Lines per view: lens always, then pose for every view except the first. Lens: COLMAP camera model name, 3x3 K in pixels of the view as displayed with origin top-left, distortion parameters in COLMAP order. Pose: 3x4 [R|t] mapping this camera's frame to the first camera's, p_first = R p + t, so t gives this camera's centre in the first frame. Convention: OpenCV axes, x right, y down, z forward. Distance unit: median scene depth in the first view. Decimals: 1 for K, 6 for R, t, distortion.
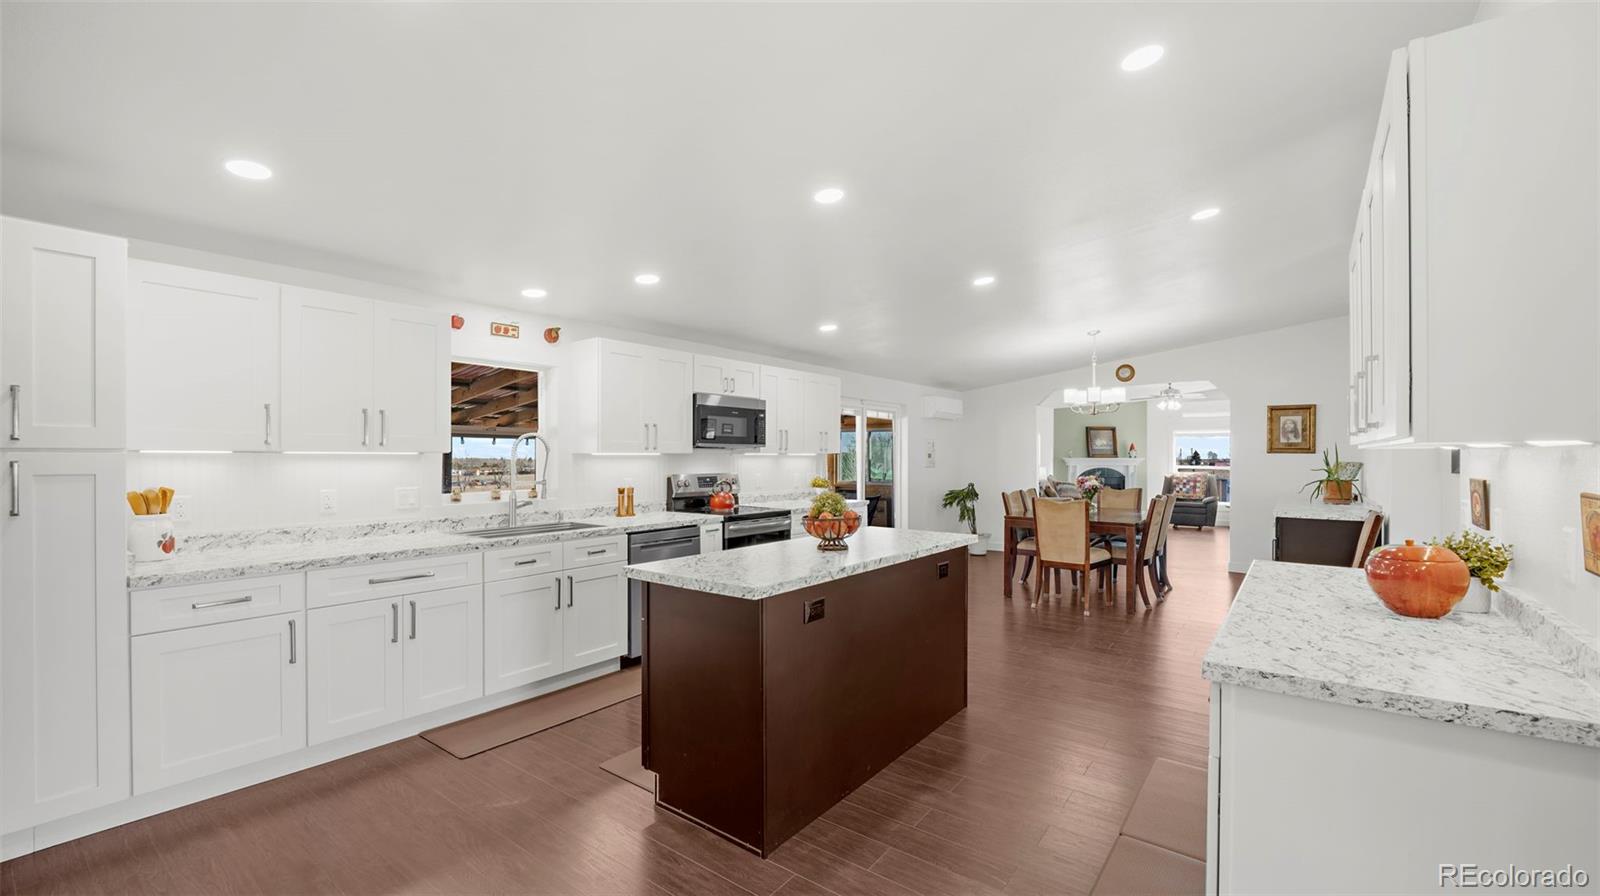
lens RADIAL K [[656.4, 0, 795.2], [0, 656.4, 452.1], [0, 0, 1]] dist [-0.000537, -0.005944]
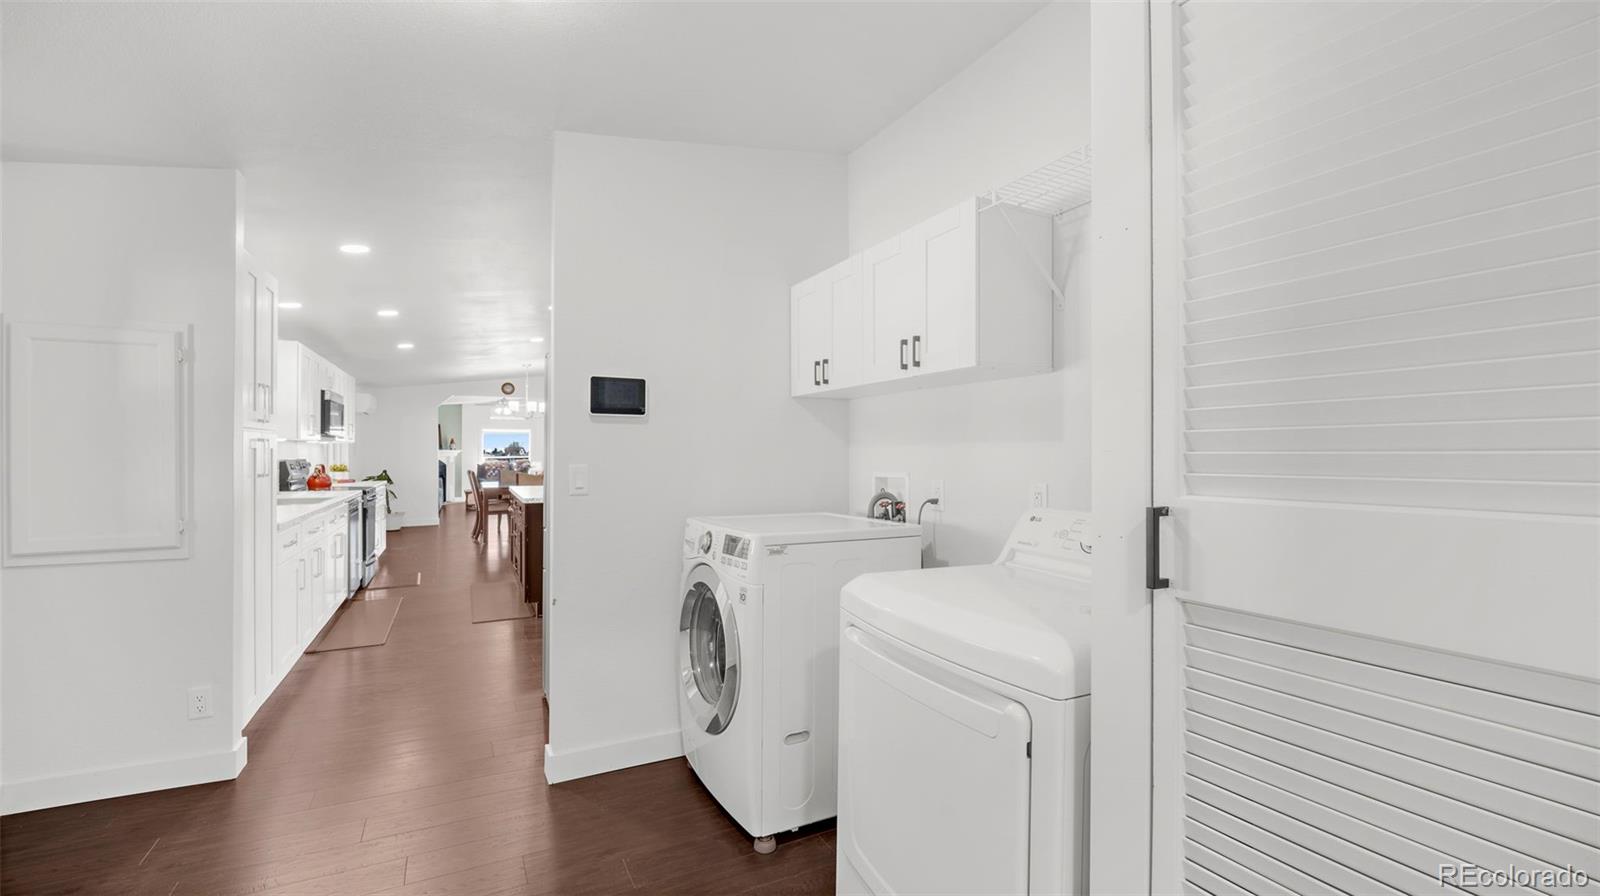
lens RADIAL K [[656.4, 0, 795.2], [0, 656.4, 452.1], [0, 0, 1]] dist [-0.000537, -0.005944]
pose [[0.433707, -0.003475, 0.901047, -0.516461], [-0.000504, 0.999991, 0.004100, 0.011803], [-0.901054, -0.002232, 0.433702, -0.186060]]
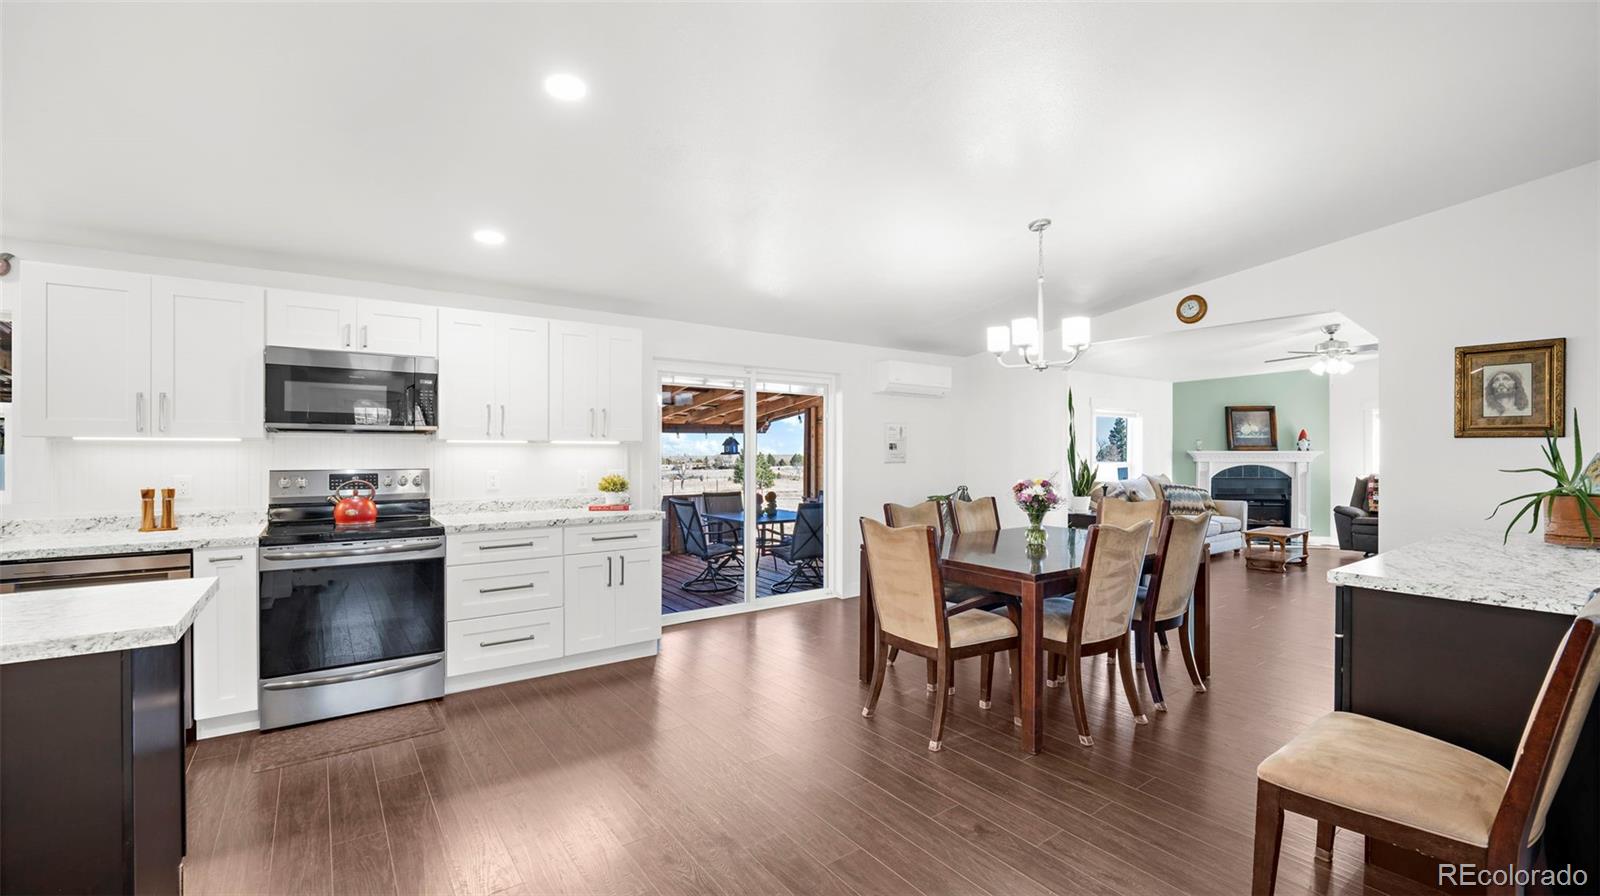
lens RADIAL K [[658.0, 0, 786.9], [0, 658.0, 448.9], [0, 0, 1]] dist [-0.013695, -0.000222]
pose [[0.956407, -0.001951, -0.292032, 0.321049], [0.002436, 0.999996, 0.001297, 0.007523], [0.292028, -0.001952, 0.956408, 0.310024]]
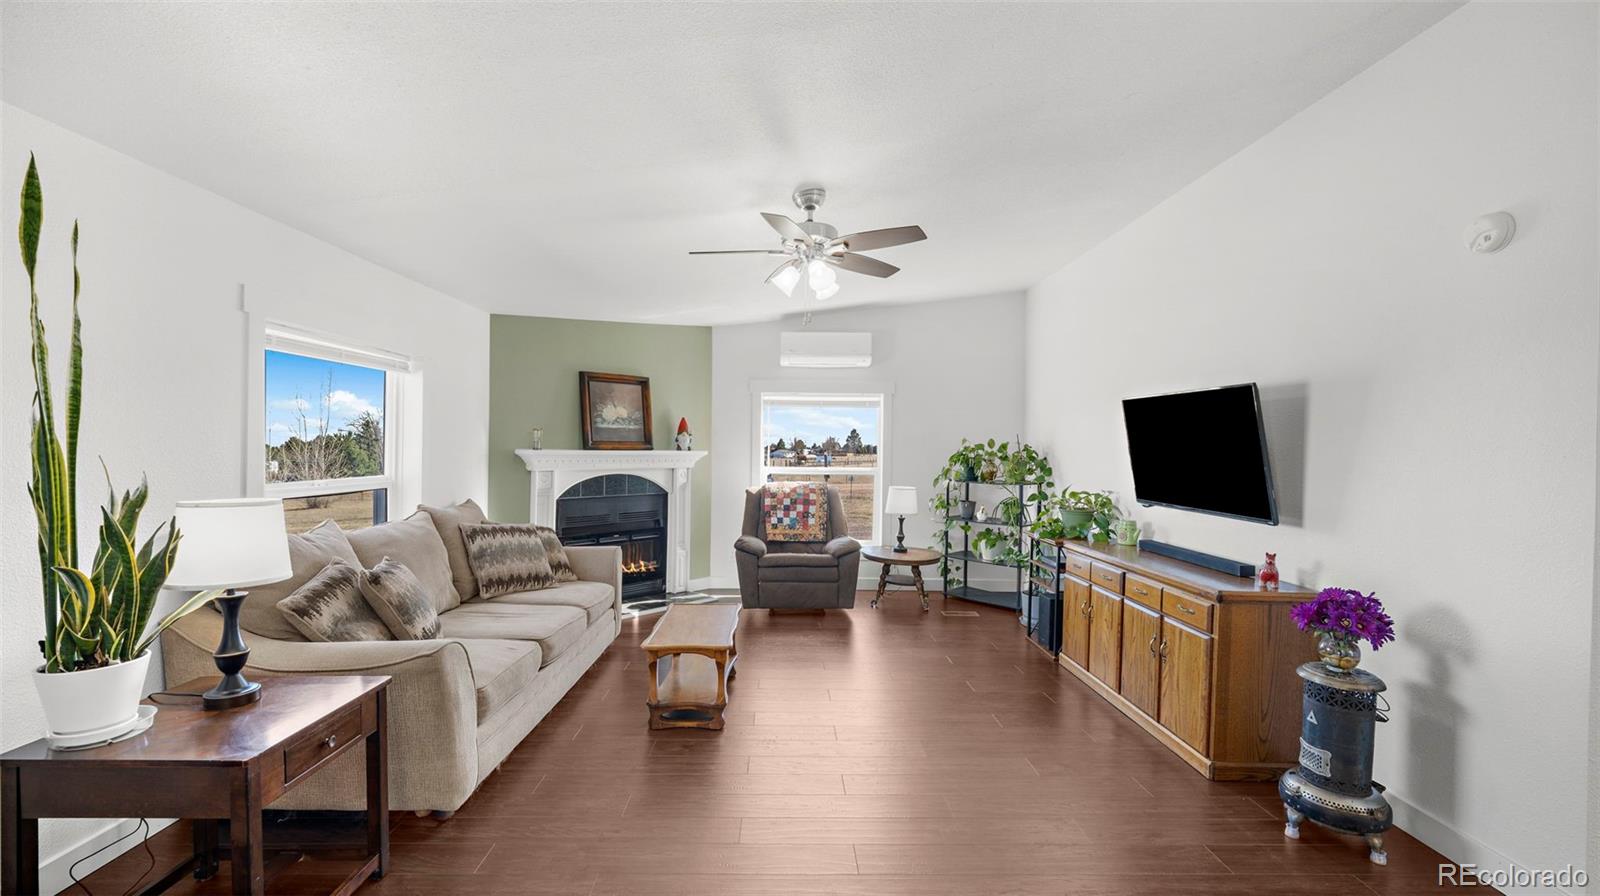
lens RADIAL K [[656.4, 0, 795.2], [0, 656.4, 452.1], [0, 0, 1]] dist [-0.000537, -0.005944]
pose [[0.782750, 0.001110, 0.622336, 0.485670], [-0.011106, 0.999864, 0.012184, 0.005998], [-0.622238, -0.016449, 0.782656, 0.989310]]
